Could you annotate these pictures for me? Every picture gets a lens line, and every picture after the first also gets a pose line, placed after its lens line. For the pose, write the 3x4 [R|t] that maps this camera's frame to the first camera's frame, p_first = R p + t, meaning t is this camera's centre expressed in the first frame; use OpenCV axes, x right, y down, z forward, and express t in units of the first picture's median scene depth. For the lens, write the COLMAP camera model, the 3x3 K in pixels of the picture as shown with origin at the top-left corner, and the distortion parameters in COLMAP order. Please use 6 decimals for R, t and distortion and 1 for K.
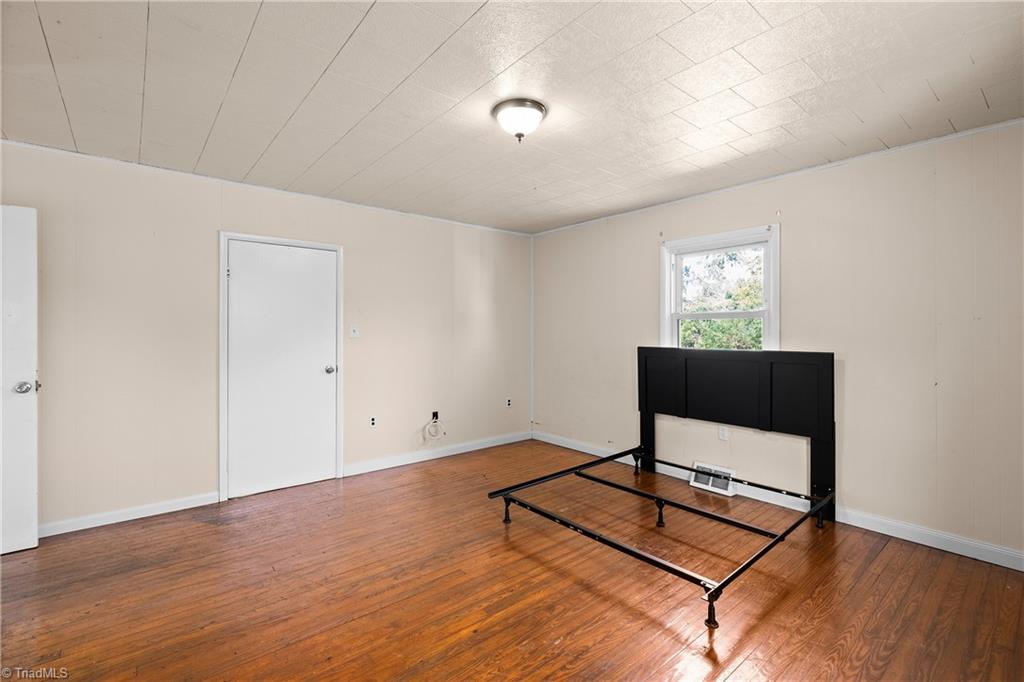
lens RADIAL K [[470.4, 0, 511.4], [0, 470.4, 330.6], [0, 0, 1]] dist [-0.000914, 0.000051]
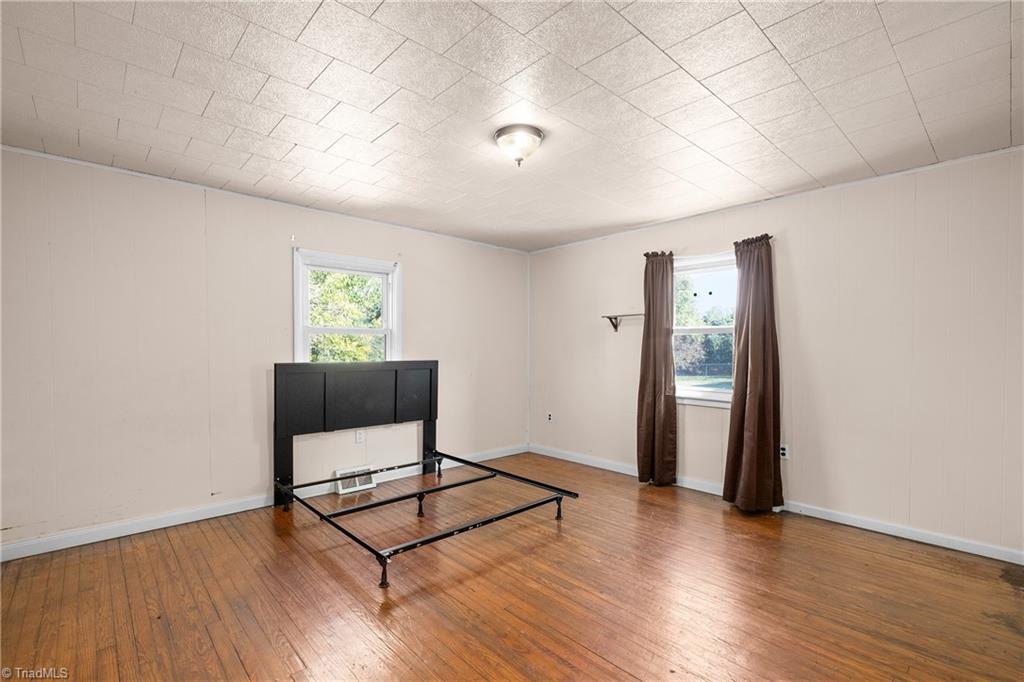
lens RADIAL K [[459.9, 0, 514.1], [0, 459.9, 365.4], [0, 0, 1]] dist [-0.000581, 0.000006]
pose [[-0.065777, -0.041185, 0.996984, -0.657825], [-0.005153, 0.999149, 0.040934, 0.001836], [-0.997821, -0.002445, -0.065933, 0.699925]]
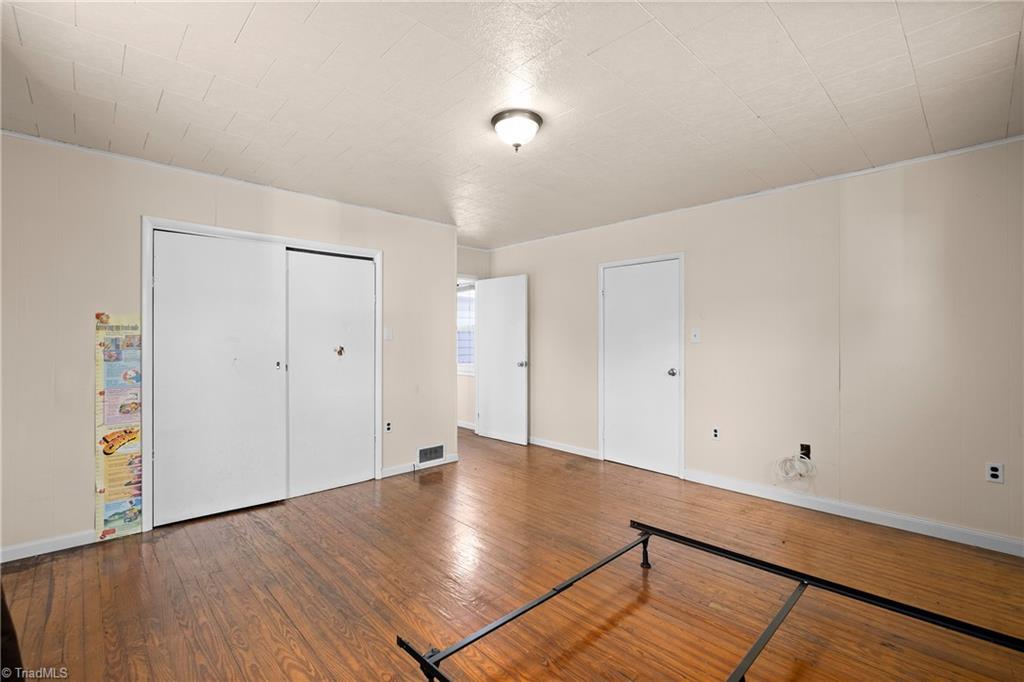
lens RADIAL K [[457.1, 0, 496.0], [0, 457.1, 337.9], [0, 0, 1]] dist [0.000304, -0.000081]
pose [[0.041238, 0.003971, -0.999141, 0.658280], [0.001300, 0.999991, 0.004028, 0.000895], [0.999149, -0.001465, 0.041232, 0.592182]]
